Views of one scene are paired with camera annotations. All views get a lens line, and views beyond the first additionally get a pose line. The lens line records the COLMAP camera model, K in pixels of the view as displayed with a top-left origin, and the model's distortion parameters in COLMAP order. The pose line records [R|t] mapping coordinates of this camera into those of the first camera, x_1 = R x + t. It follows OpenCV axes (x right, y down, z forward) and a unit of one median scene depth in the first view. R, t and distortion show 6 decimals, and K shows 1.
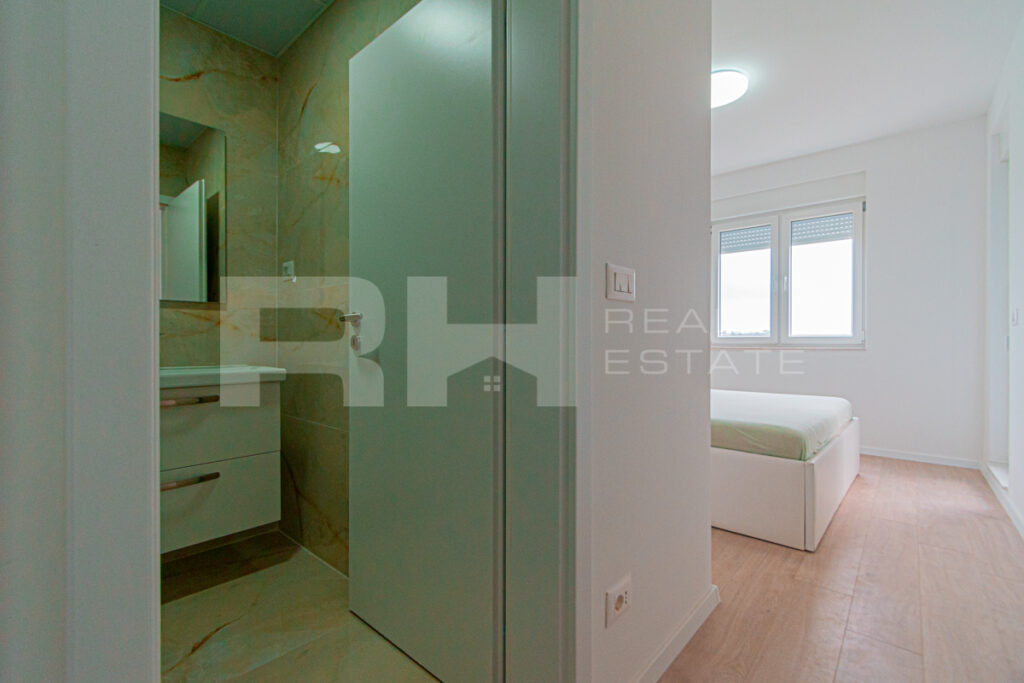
lens RADIAL K [[450.8, 0, 512.0], [0, 450.8, 341.5], [0, 0, 1]] dist [-0.001311, -0.000962]
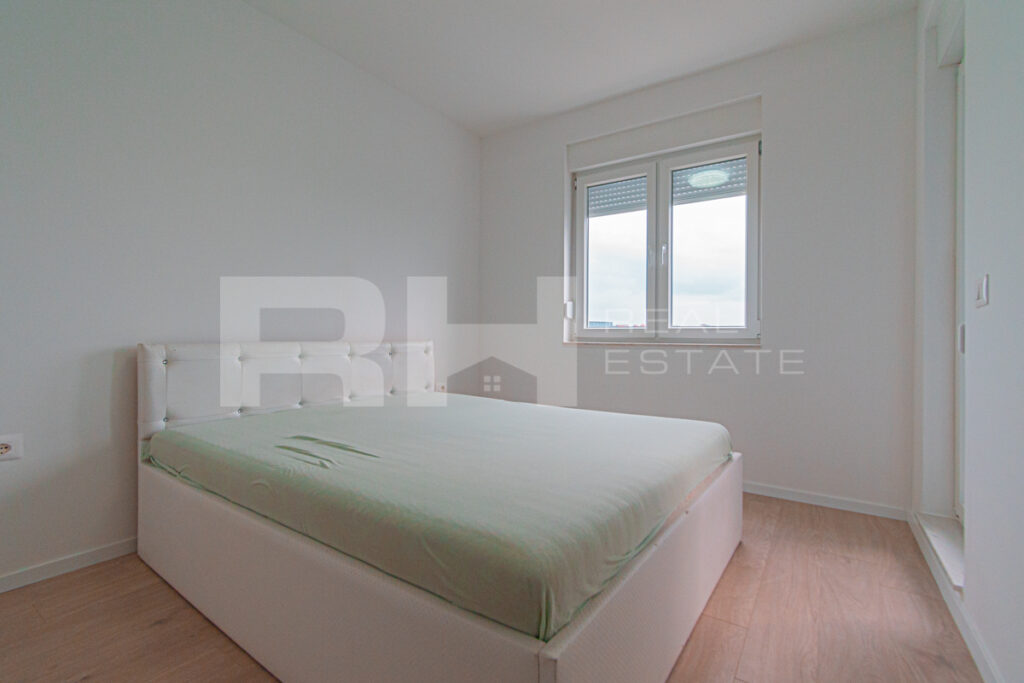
lens RADIAL K [[459.4, 0, 514.0], [0, 459.4, 333.1], [0, 0, 1]] dist [-0.001146, 0.000259]
pose [[0.992251, 0.002885, 0.124219, 0.371050], [-0.002577, 0.999993, -0.002640, -0.000299], [-0.124225, 0.002299, 0.992251, 0.394686]]
